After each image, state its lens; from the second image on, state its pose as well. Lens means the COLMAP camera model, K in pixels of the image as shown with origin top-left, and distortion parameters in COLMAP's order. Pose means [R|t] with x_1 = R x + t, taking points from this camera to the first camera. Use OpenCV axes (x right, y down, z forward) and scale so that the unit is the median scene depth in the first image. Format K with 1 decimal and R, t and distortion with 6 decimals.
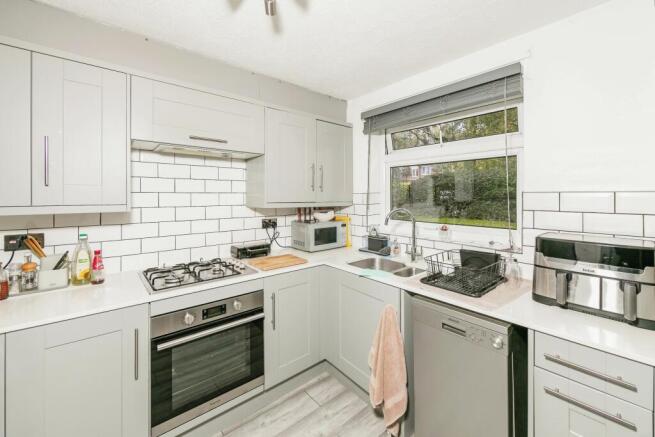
lens RADIAL K [[267.5, 0, 323.9], [0, 267.5, 194.2], [0, 0, 1]] dist [-0.002494, -0.000542]
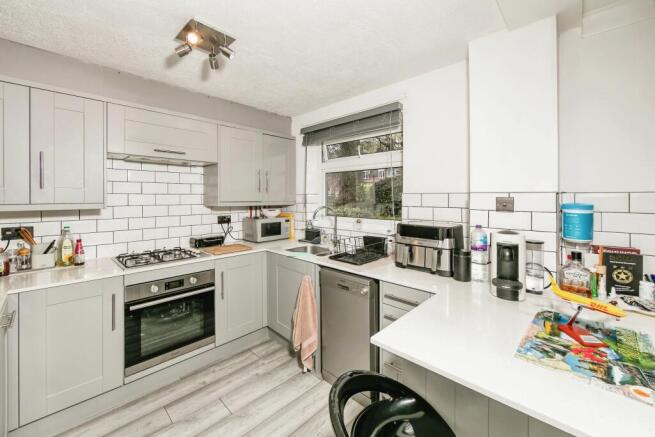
lens RADIAL K [[267.5, 0, 317.0], [0, 267.5, 195.1], [0, 0, 1]] dist [-0.002494, -0.000542]
pose [[0.996682, -0.000700, 0.081393, 0.162878], [0.000805, 0.999999, -0.001261, 0.002223], [-0.081392, 0.001322, 0.996681, -0.327637]]
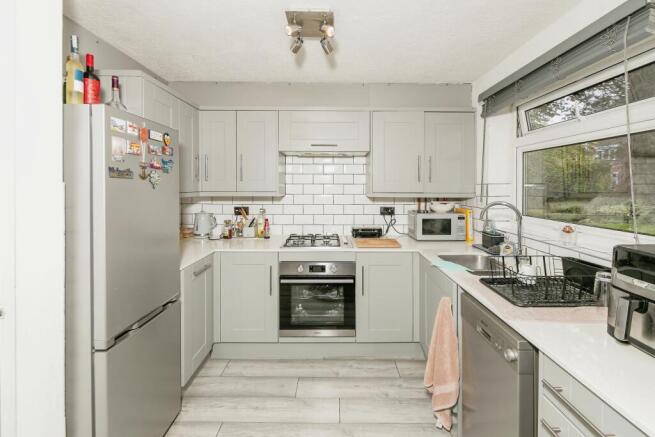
lens RADIAL K [[267.5, 0, 326.6], [0, 267.5, 187.3], [0, 0, 1]] dist [-0.002494, -0.000542]
pose [[0.761885, 0.004560, -0.647696, 0.480067], [0.002009, 0.999954, 0.009404, -0.002633], [0.647709, -0.008466, 0.761841, -0.034684]]
